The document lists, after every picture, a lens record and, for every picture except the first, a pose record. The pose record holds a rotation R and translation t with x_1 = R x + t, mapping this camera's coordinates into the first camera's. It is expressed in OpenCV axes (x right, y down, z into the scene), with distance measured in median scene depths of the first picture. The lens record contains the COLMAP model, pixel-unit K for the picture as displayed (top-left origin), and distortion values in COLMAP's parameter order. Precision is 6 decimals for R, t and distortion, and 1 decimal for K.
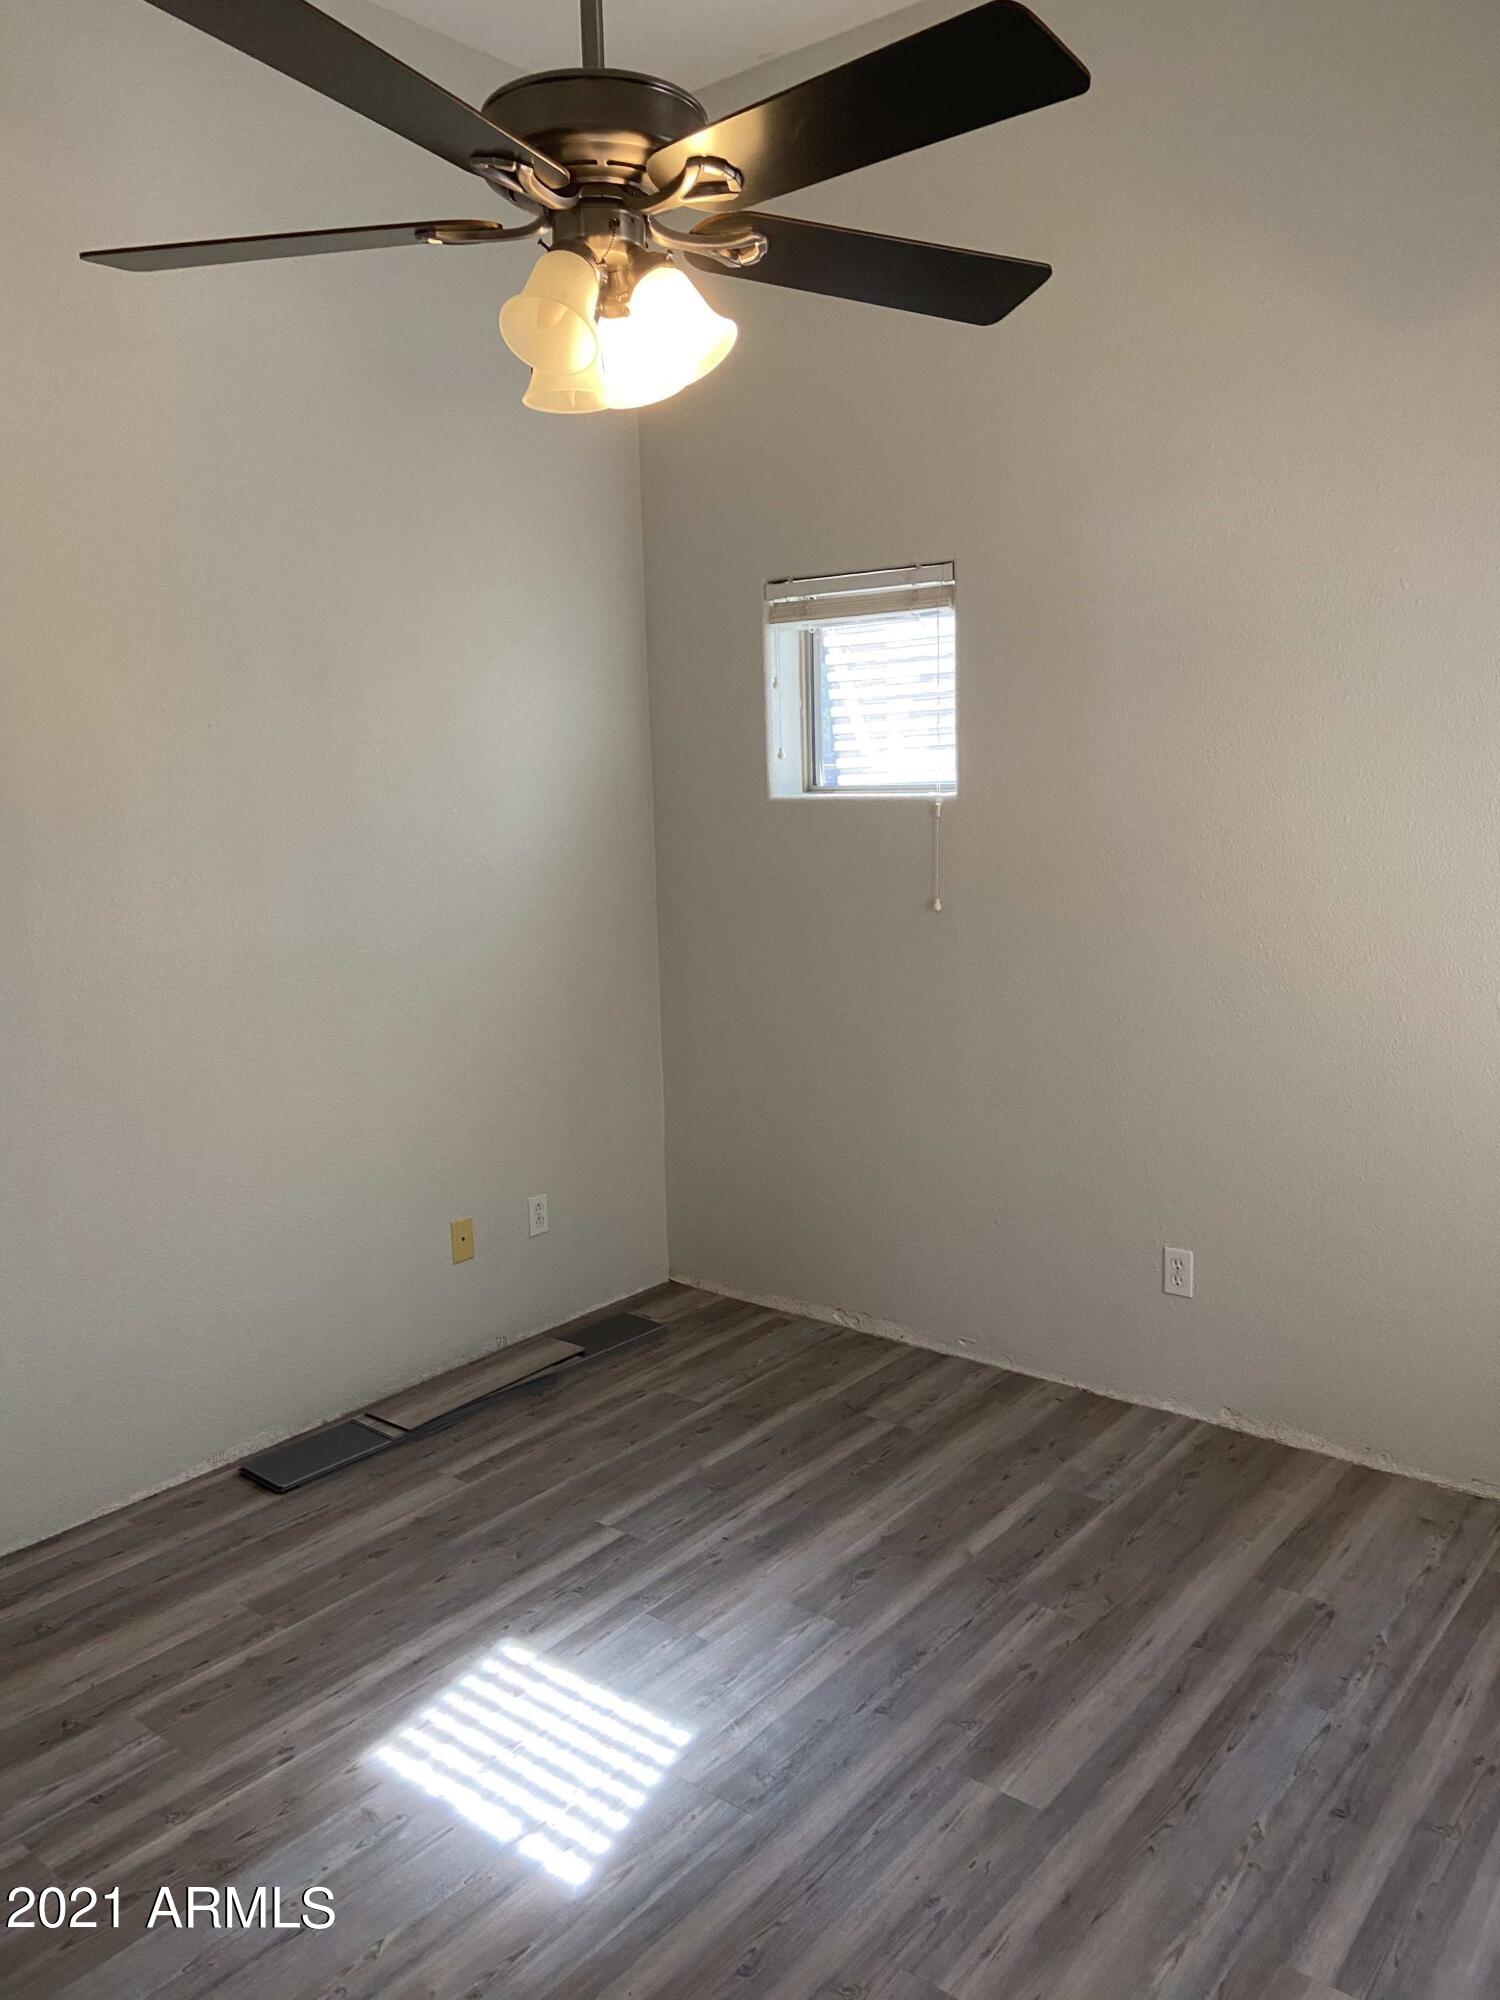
lens RADIAL K [[1508.1, 0, 759.5], [0, 1508.1, 1002.7], [0, 0, 1]] dist [0.042302, -0.036938]
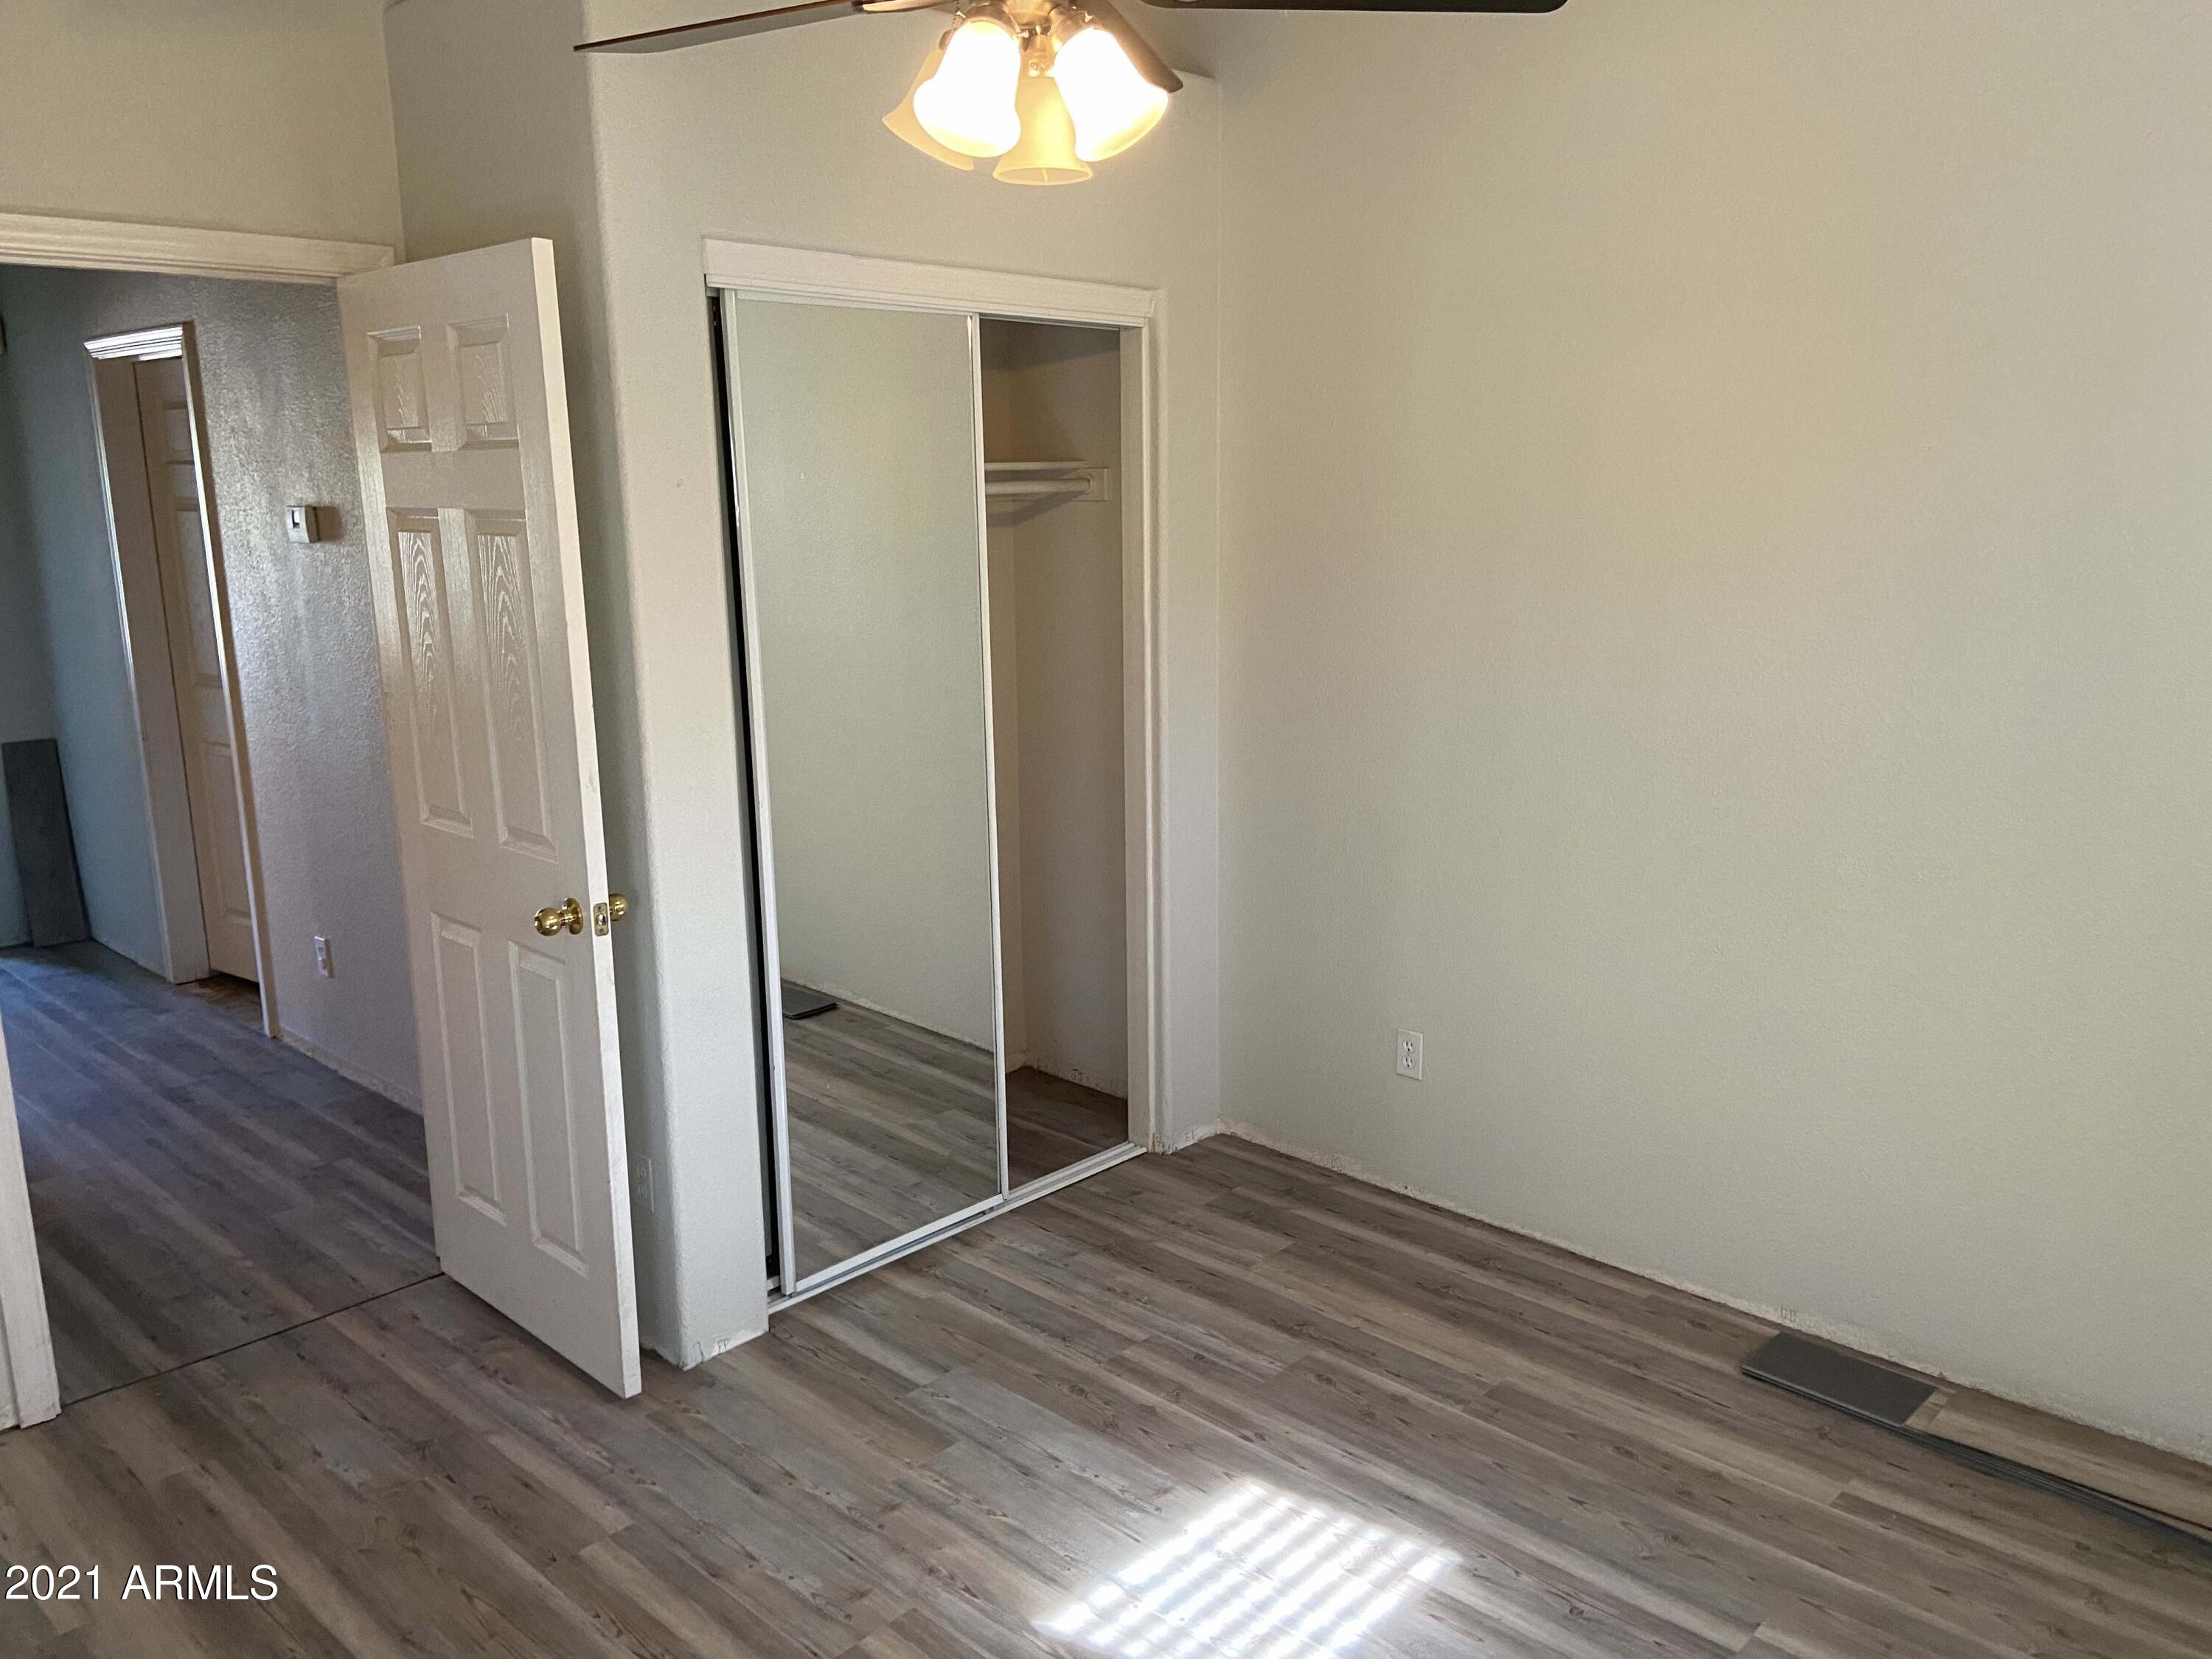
lens RADIAL K [[1668.0, 0, 1117.0], [0, 1668.0, 822.8], [0, 0, 1]] dist [0.042302, -0.036938]
pose [[-0.075541, 0.233189, -0.969493, 0.685662], [-0.140532, 0.960077, 0.241874, -0.188011], [0.987190, 0.154516, -0.039755, 0.792224]]
